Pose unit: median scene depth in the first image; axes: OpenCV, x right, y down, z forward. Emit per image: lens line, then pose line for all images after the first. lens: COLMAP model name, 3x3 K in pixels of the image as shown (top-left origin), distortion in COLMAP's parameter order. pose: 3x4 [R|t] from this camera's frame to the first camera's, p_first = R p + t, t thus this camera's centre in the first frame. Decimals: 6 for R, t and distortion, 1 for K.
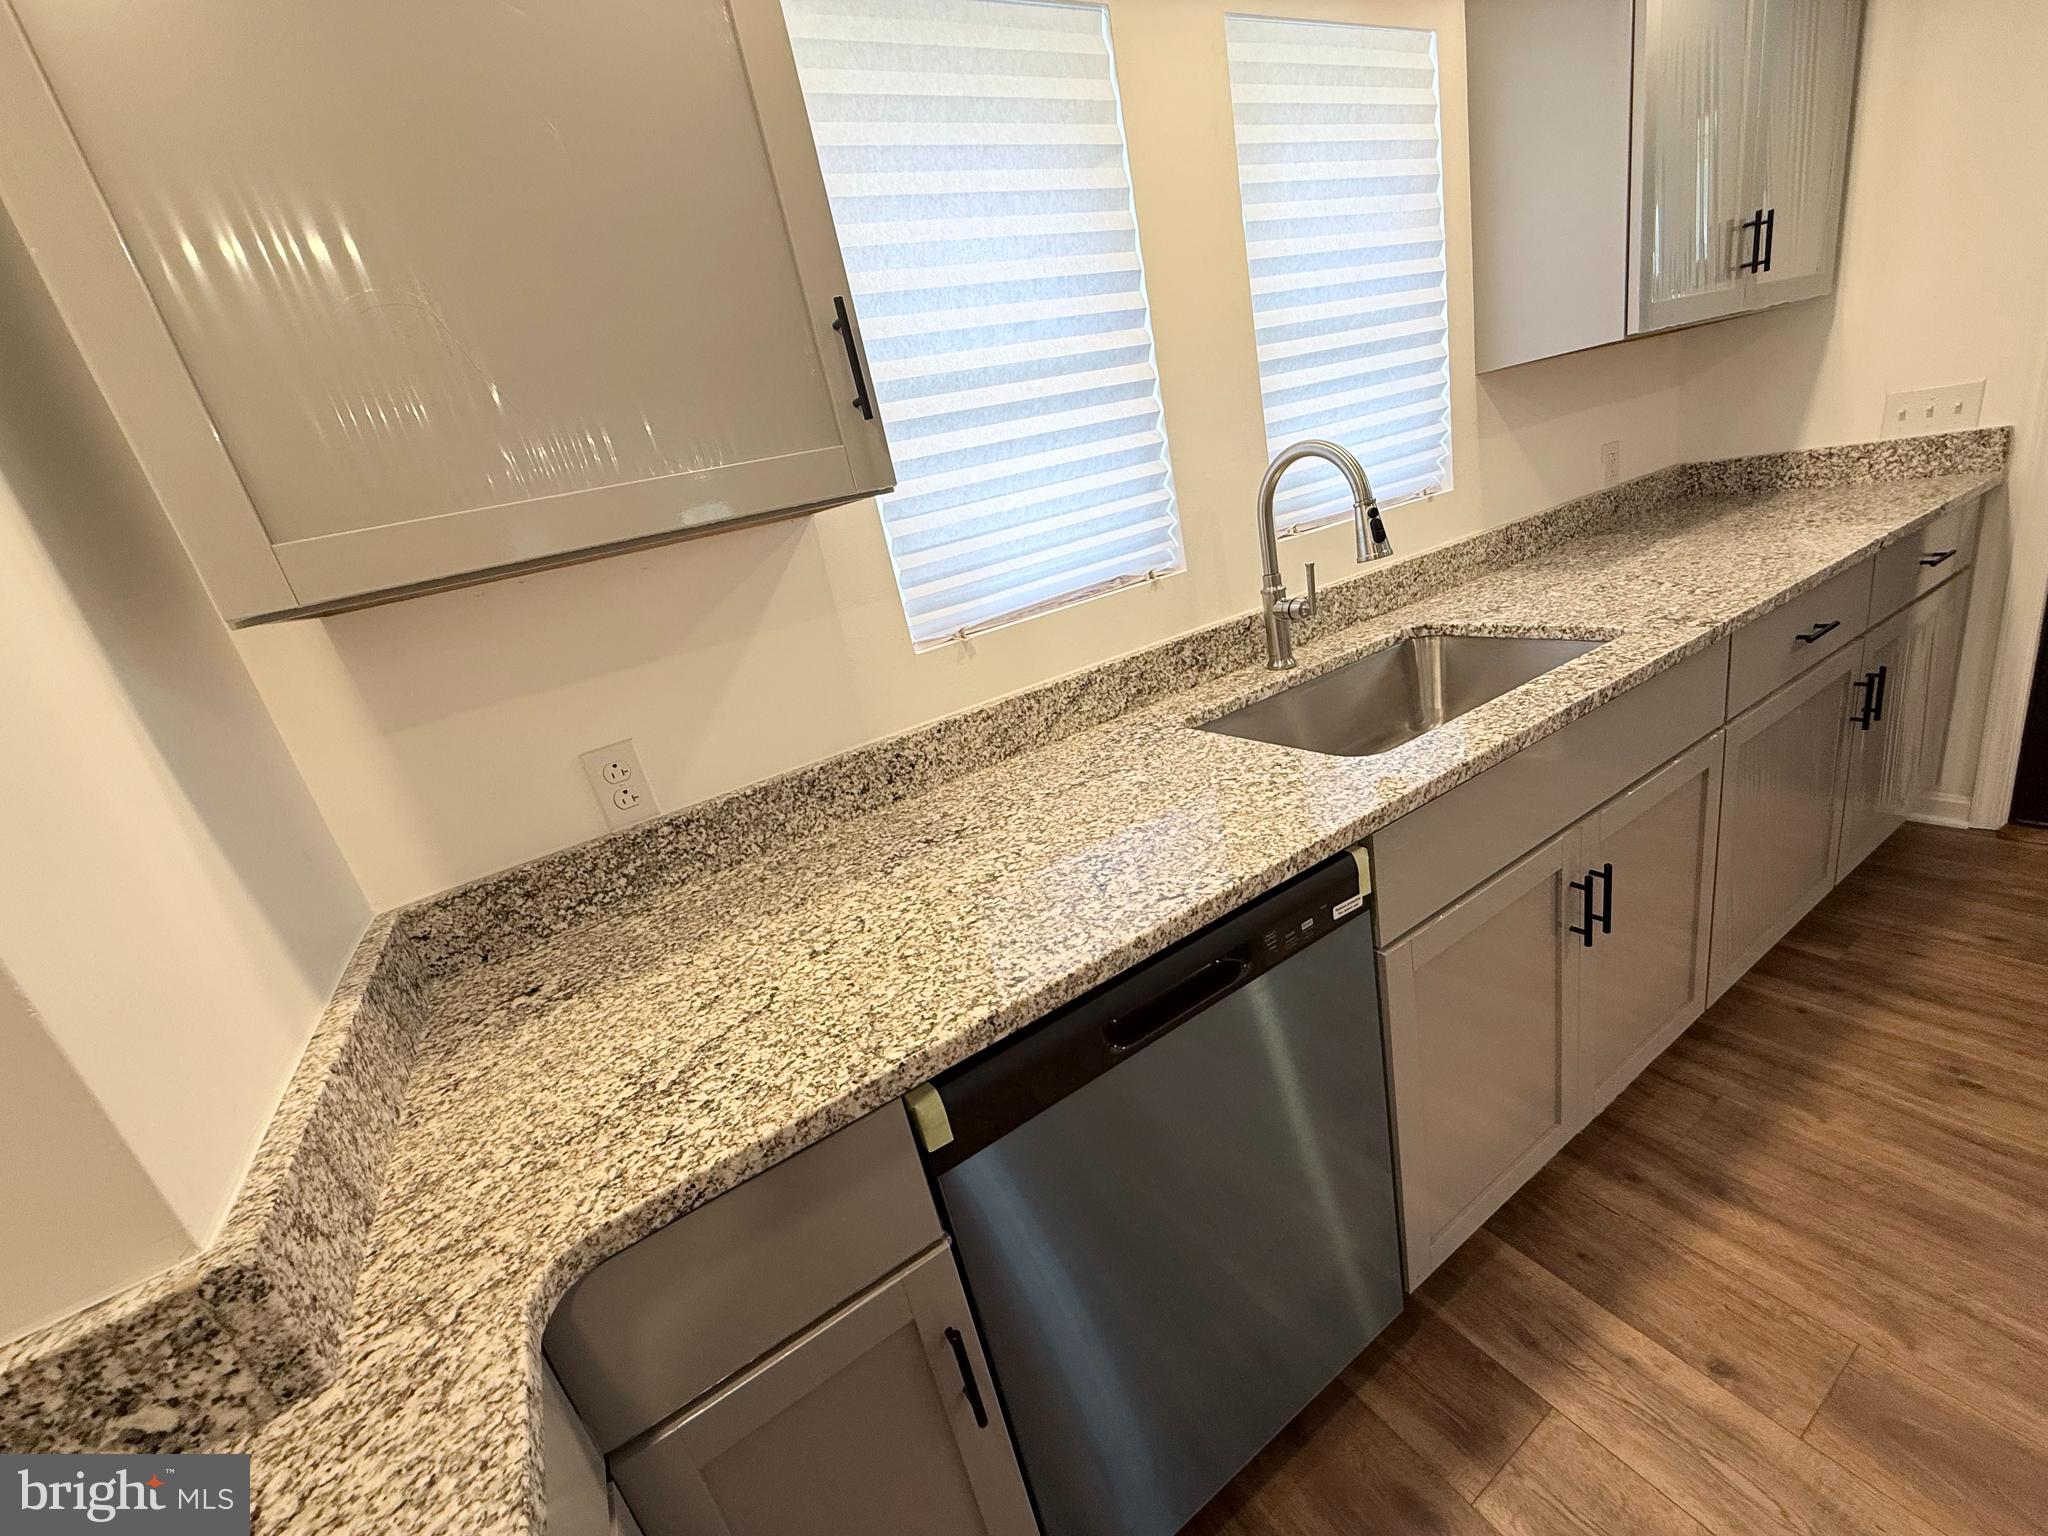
lens RADIAL K [[819.6, 0, 1017.3], [0, 819.6, 767.8], [0, 0, 1]] dist [0.000883, 0.000271]
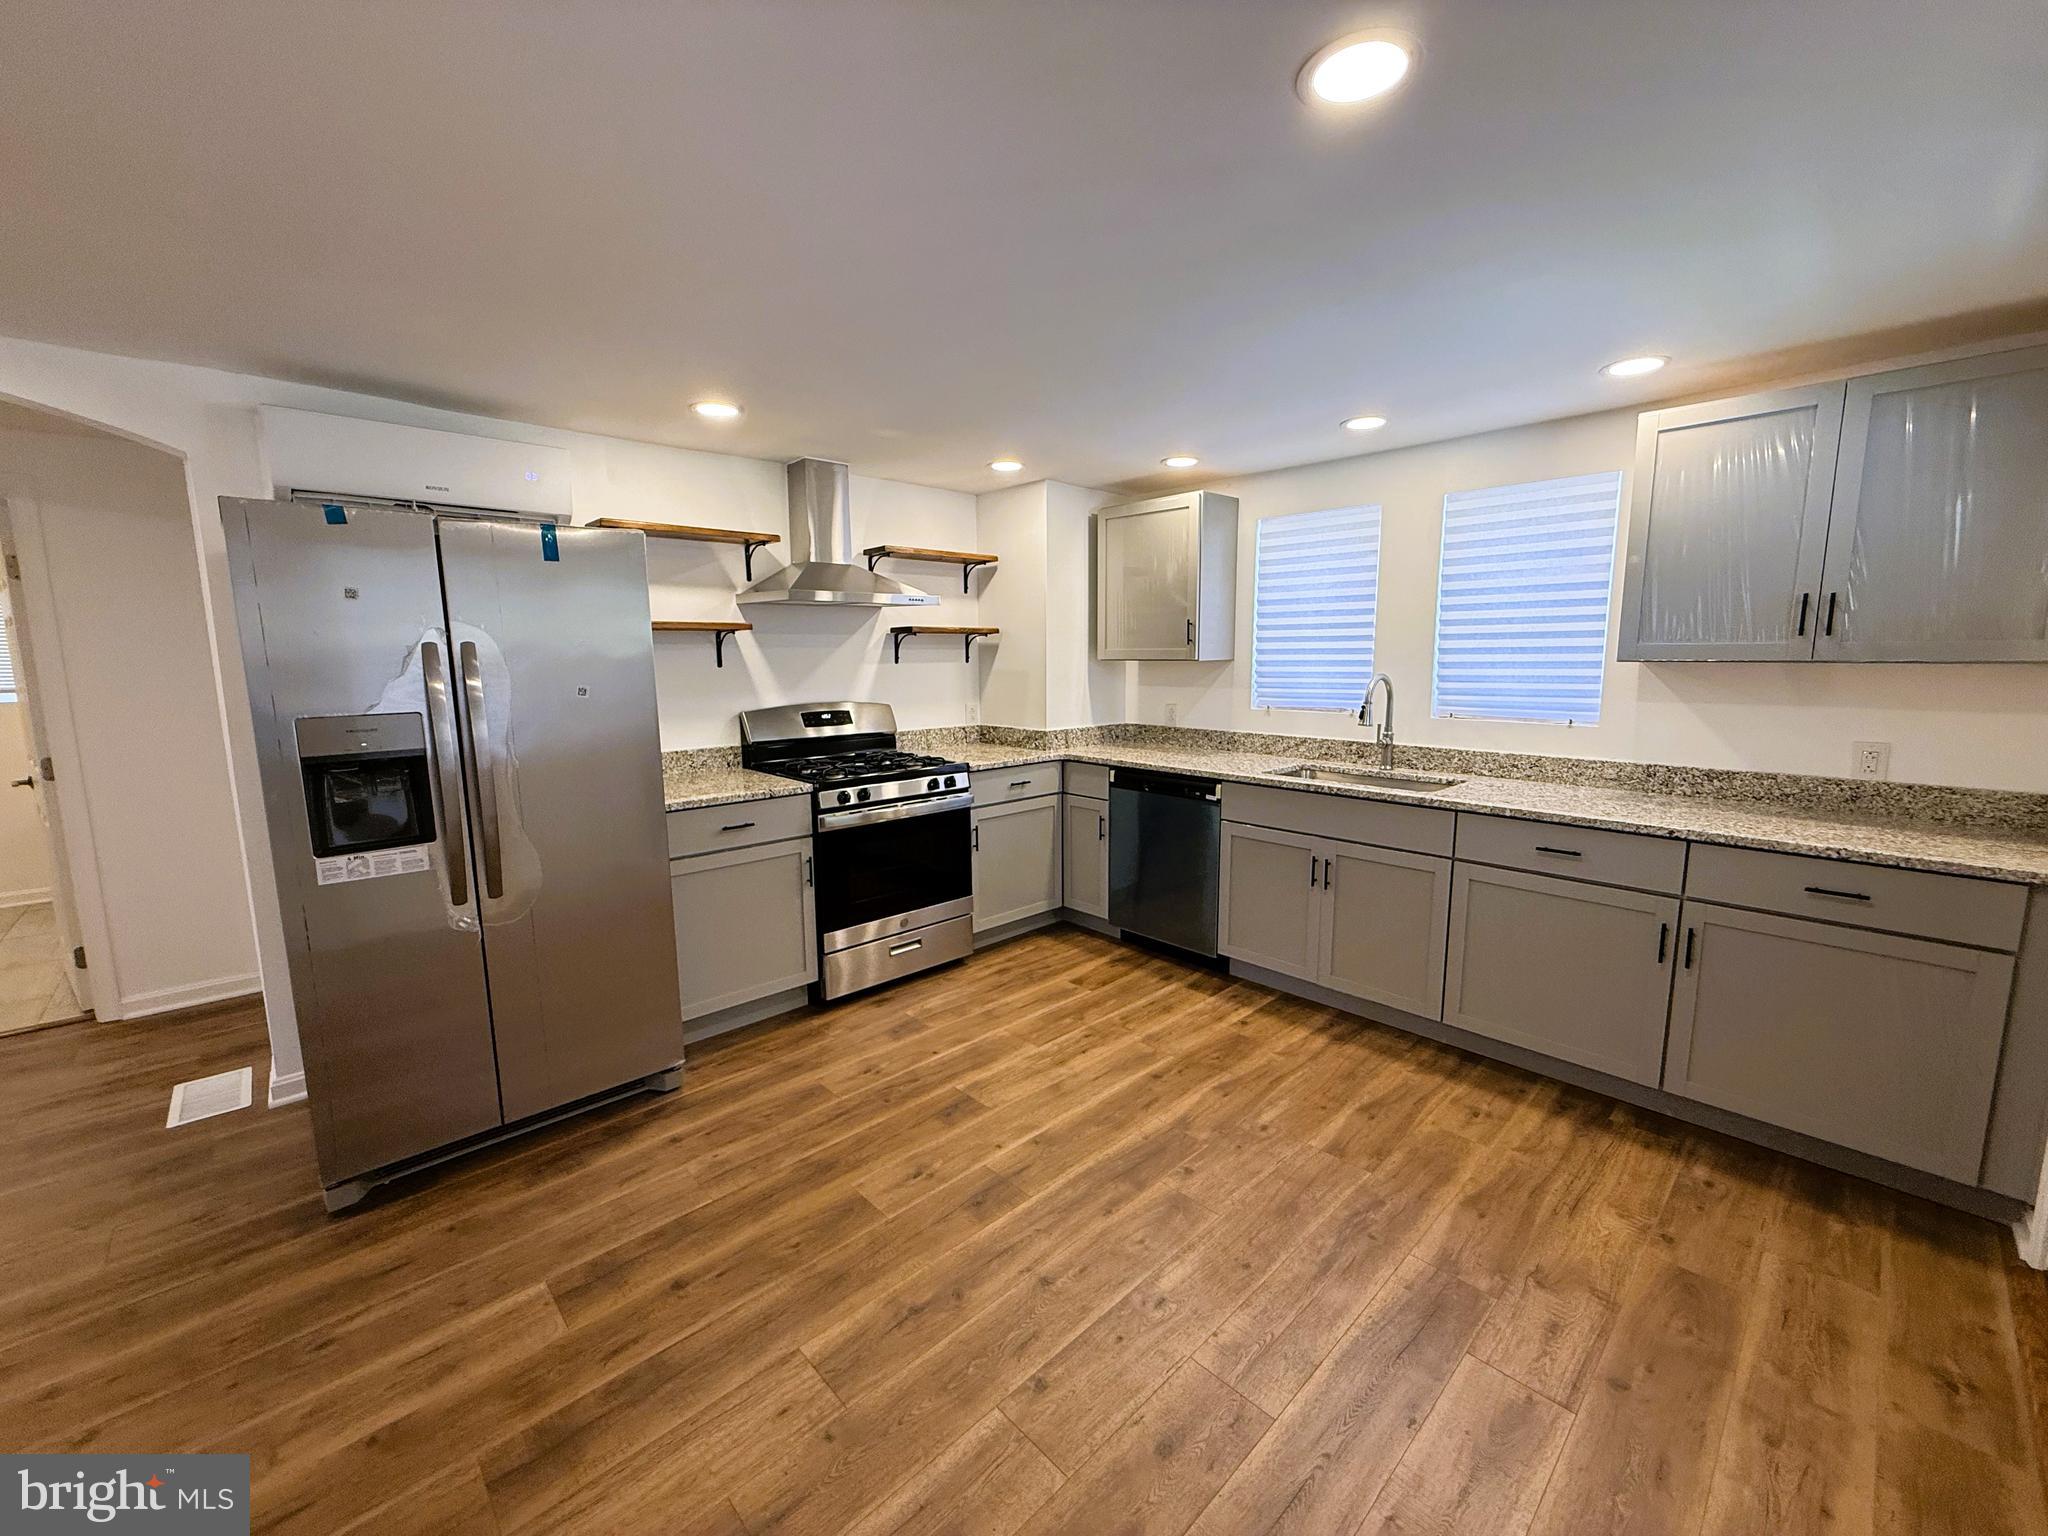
lens RADIAL K [[819.6, 0, 1017.4], [0, 819.6, 766.1], [0, 0, 1]] dist [0.000883, 0.000271]
pose [[0.207995, 0.339968, -0.917147, 2.661743], [-0.343004, 0.903462, 0.257107, -0.449086], [0.916016, 0.261108, 0.304526, -0.689676]]
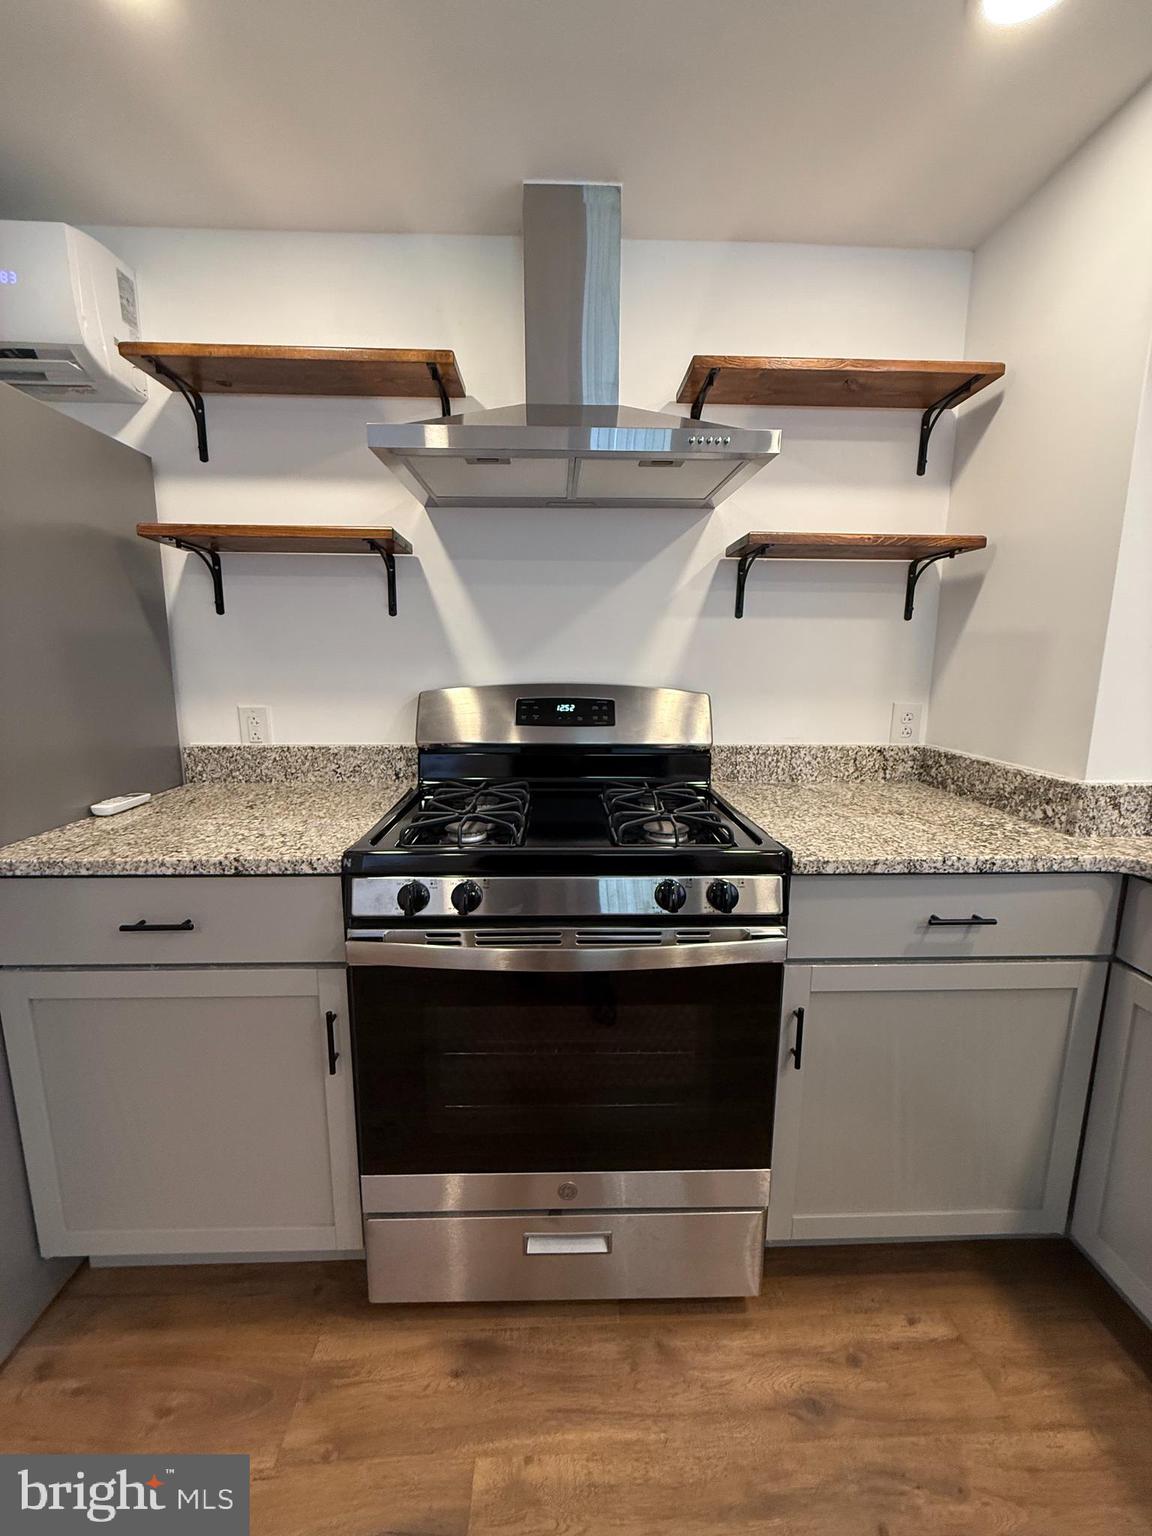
lens RADIAL K [[614.7, 0, 576.7], [0, 614.7, 762.7], [0, 0, 1]] dist [0.000883, 0.000271]
pose [[-0.469599, 0.349784, -0.810634, 0.744613], [-0.186049, 0.858347, 0.478150, -0.107137], [0.863054, 0.375356, -0.338002, 0.016163]]
